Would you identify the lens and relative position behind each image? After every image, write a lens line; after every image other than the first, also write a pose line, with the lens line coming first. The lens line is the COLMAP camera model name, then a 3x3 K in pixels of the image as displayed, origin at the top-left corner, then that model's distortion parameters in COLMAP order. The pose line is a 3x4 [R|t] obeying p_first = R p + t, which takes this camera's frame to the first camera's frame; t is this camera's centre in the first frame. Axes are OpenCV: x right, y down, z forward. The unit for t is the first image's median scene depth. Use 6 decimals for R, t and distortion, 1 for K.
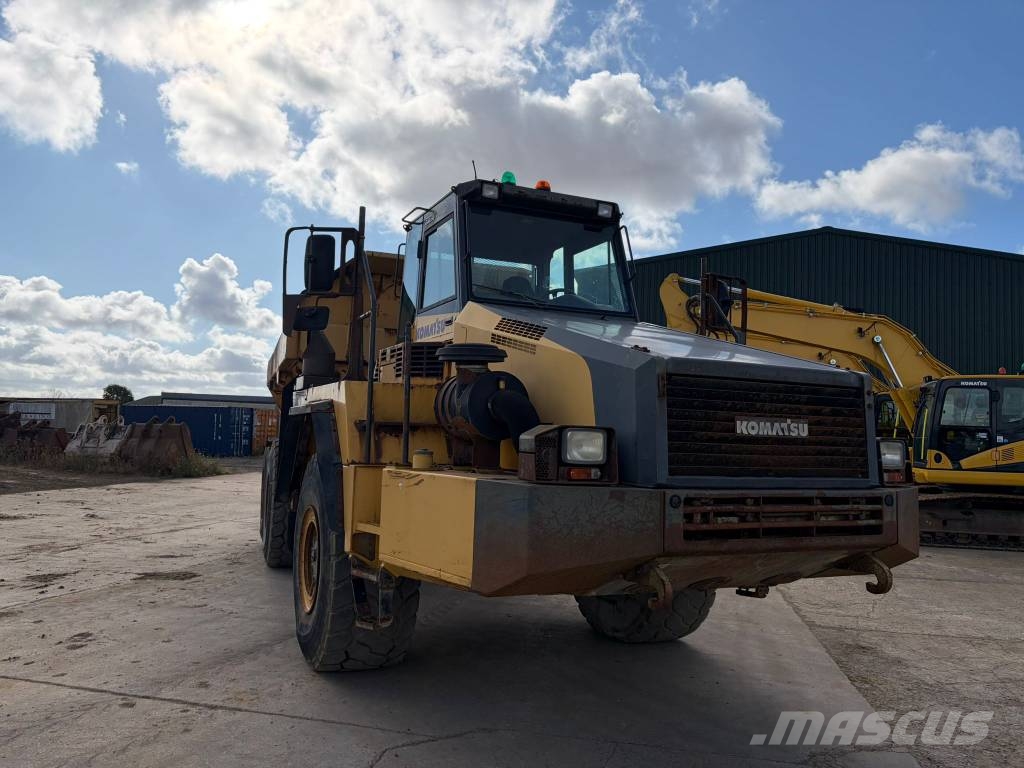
lens RADIAL K [[770.4, 0, 512.0], [0, 770.4, 384.0], [0, 0, 1]] dist [-0.002671, -0.004595]
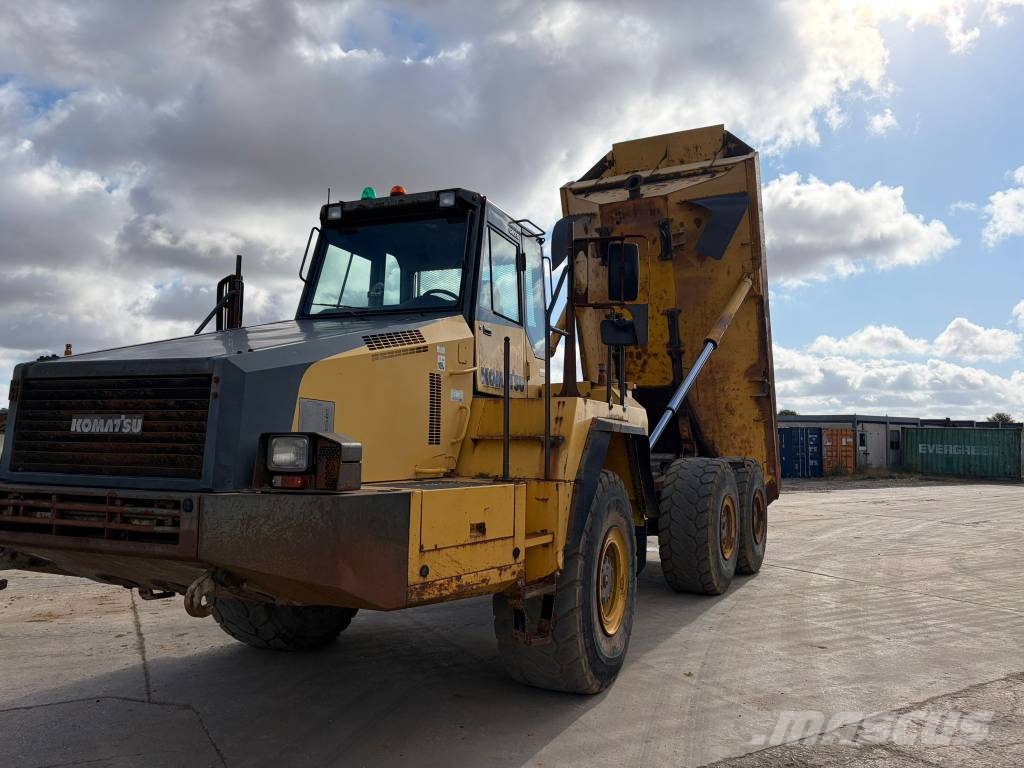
lens RADIAL K [[777.8, 0, 516.1], [0, 777.8, 379.5], [0, 0, 1]] dist [0.073640, -0.073472]
pose [[0.679550, -0.079236, -0.729337, 1.384712], [0.054700, 0.996855, -0.057334, 0.083125], [0.731587, -0.000933, 0.681748, 0.678776]]
